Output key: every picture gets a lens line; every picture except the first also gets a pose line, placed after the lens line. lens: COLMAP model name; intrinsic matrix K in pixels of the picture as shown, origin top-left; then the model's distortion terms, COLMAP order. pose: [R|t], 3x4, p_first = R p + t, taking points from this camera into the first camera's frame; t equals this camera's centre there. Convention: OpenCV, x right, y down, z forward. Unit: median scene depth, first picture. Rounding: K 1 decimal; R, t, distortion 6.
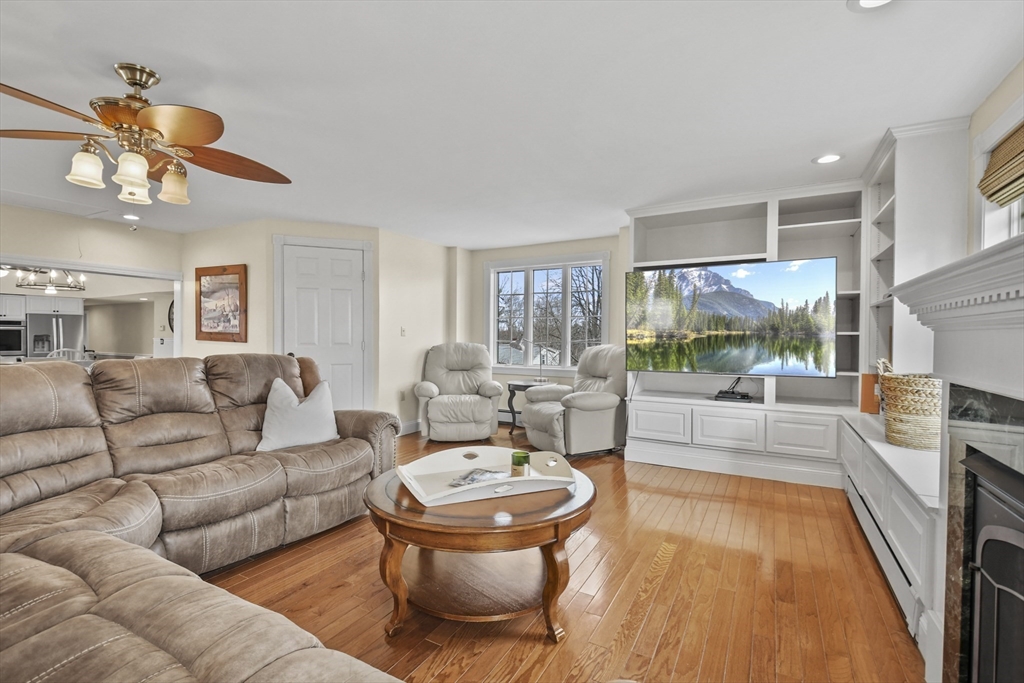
lens RADIAL K [[458.6, 0, 512.0], [0, 458.6, 341.5], [0, 0, 1]] dist [-0.001003, -0.000190]
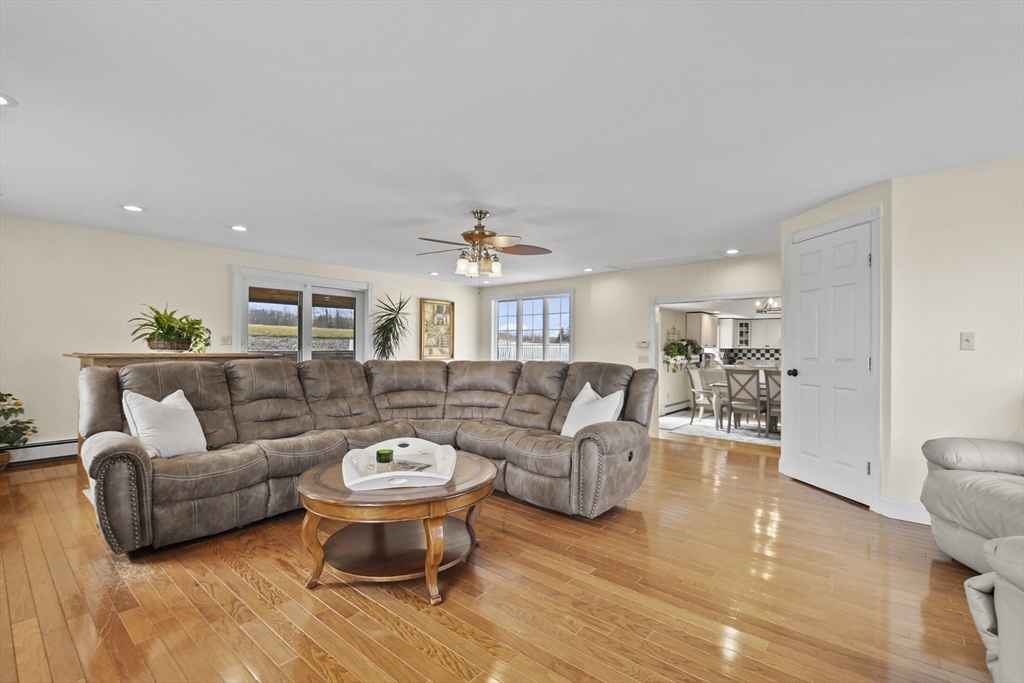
lens RADIAL K [[454.4, 0, 507.0], [0, 454.4, 348.2], [0, 0, 1]] dist [0.054118, -0.033402]
pose [[-0.181574, -0.001662, -0.983376, 1.045271], [-0.016174, 0.999868, 0.001297, -0.011848], [0.983244, 0.016141, -0.181577, 1.464073]]
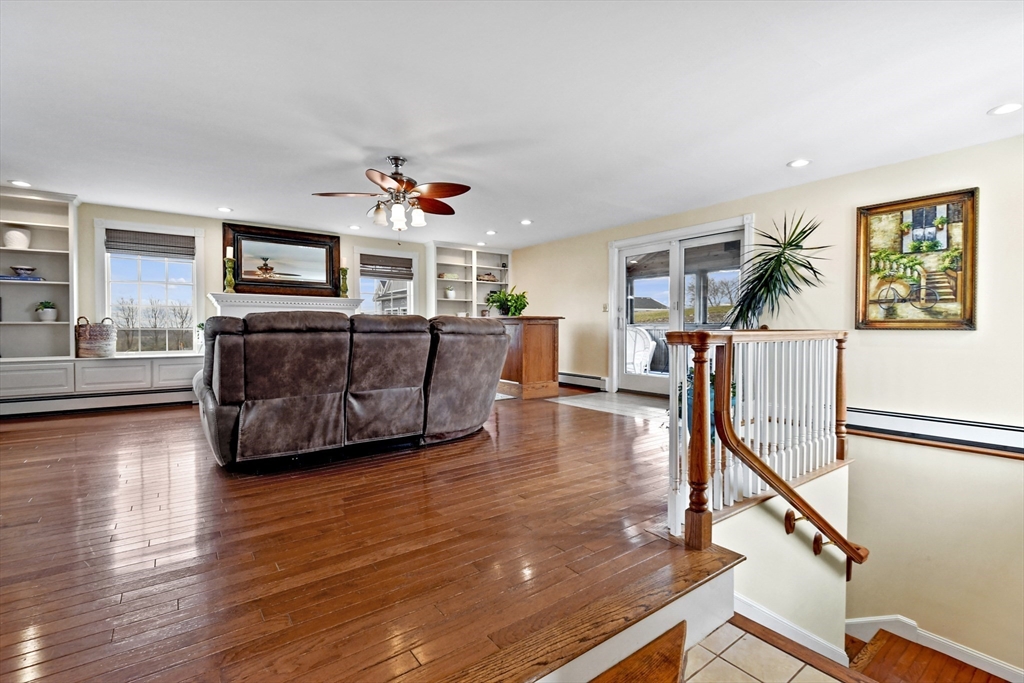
lens RADIAL K [[458.7, 0, 484.6], [0, 458.7, 338.3], [0, 0, 1]] dist [0.051484, -0.035624]
pose [[-0.900985, -0.015442, 0.433575, -1.864846], [-0.000285, 0.999387, 0.035002, 0.069038], [-0.433849, 0.031413, -0.900438, 2.515586]]
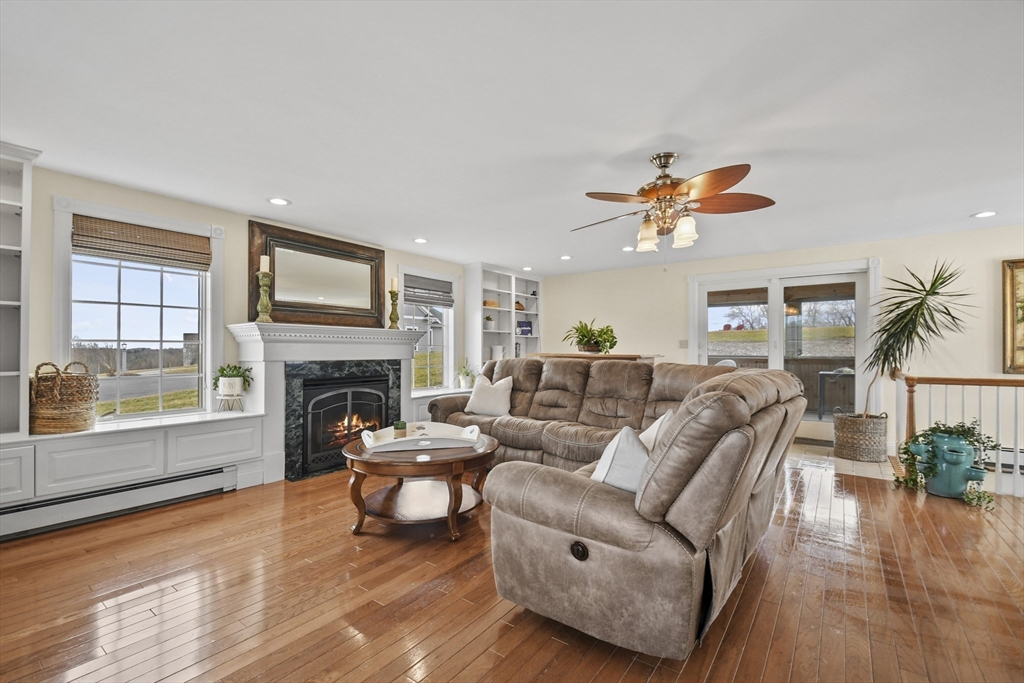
lens RADIAL K [[454.4, 0, 507.0], [0, 454.4, 348.2], [0, 0, 1]] dist [0.054118, -0.033402]
pose [[-0.990999, -0.005873, 0.133739, -0.533120], [-0.005189, 0.999972, 0.005461, -0.011572], [-0.133768, 0.004718, -0.991001, 2.420927]]
